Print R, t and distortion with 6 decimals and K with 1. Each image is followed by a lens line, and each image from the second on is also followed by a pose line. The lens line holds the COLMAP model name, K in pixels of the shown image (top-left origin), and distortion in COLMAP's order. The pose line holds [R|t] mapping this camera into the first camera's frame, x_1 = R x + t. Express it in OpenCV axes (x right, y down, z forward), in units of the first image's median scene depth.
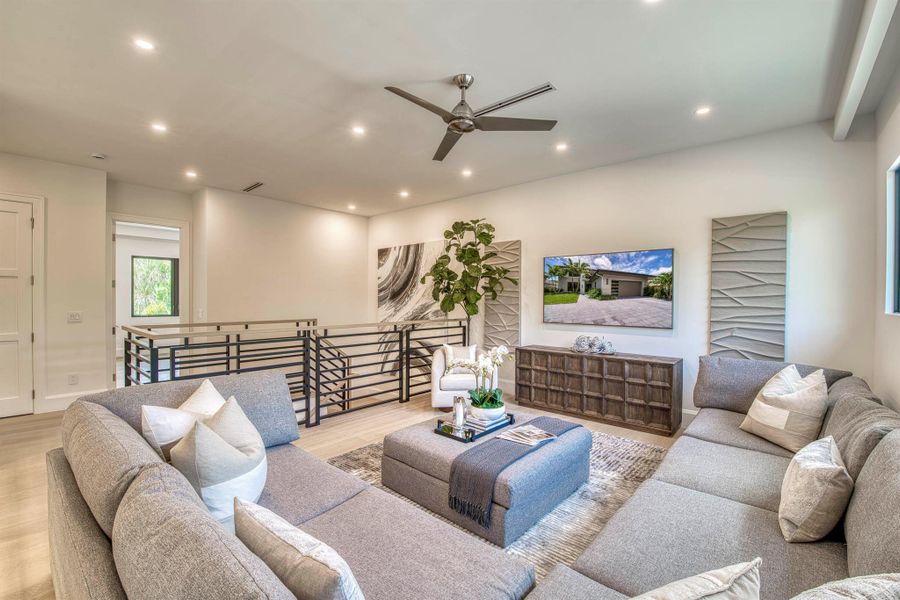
lens RADIAL K [[387.2, 0, 460.0], [0, 387.2, 303.8], [0, 0, 1]] dist [-0.000663, -0.009841]
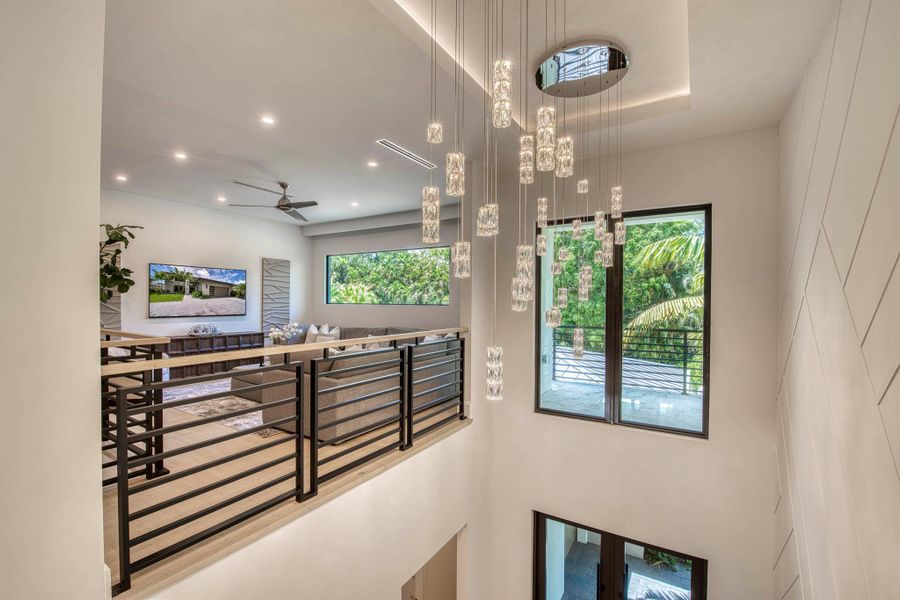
lens RADIAL K [[387.2, 0, 460.0], [0, 387.2, 303.8], [0, 0, 1]] dist [-0.000663, -0.009841]
pose [[-0.145028, -0.020329, 0.989219, -1.244030], [-0.003139, 0.999793, 0.020086, -0.024793], [-0.989423, -0.000192, -0.145062, 0.257846]]
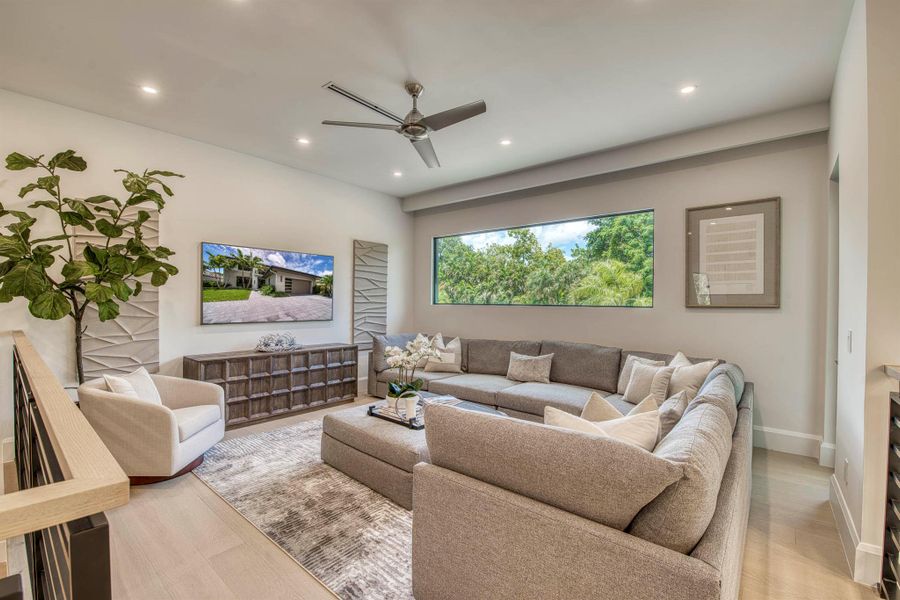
lens RADIAL K [[387.2, 0, 460.0], [0, 387.2, 303.8], [0, 0, 1]] dist [-0.000663, -0.009841]
pose [[-0.003485, -0.018851, 0.999816, -0.650459], [-0.003372, 0.999817, 0.018839, -0.012672], [-0.999988, -0.003306, -0.003548, 0.540973]]
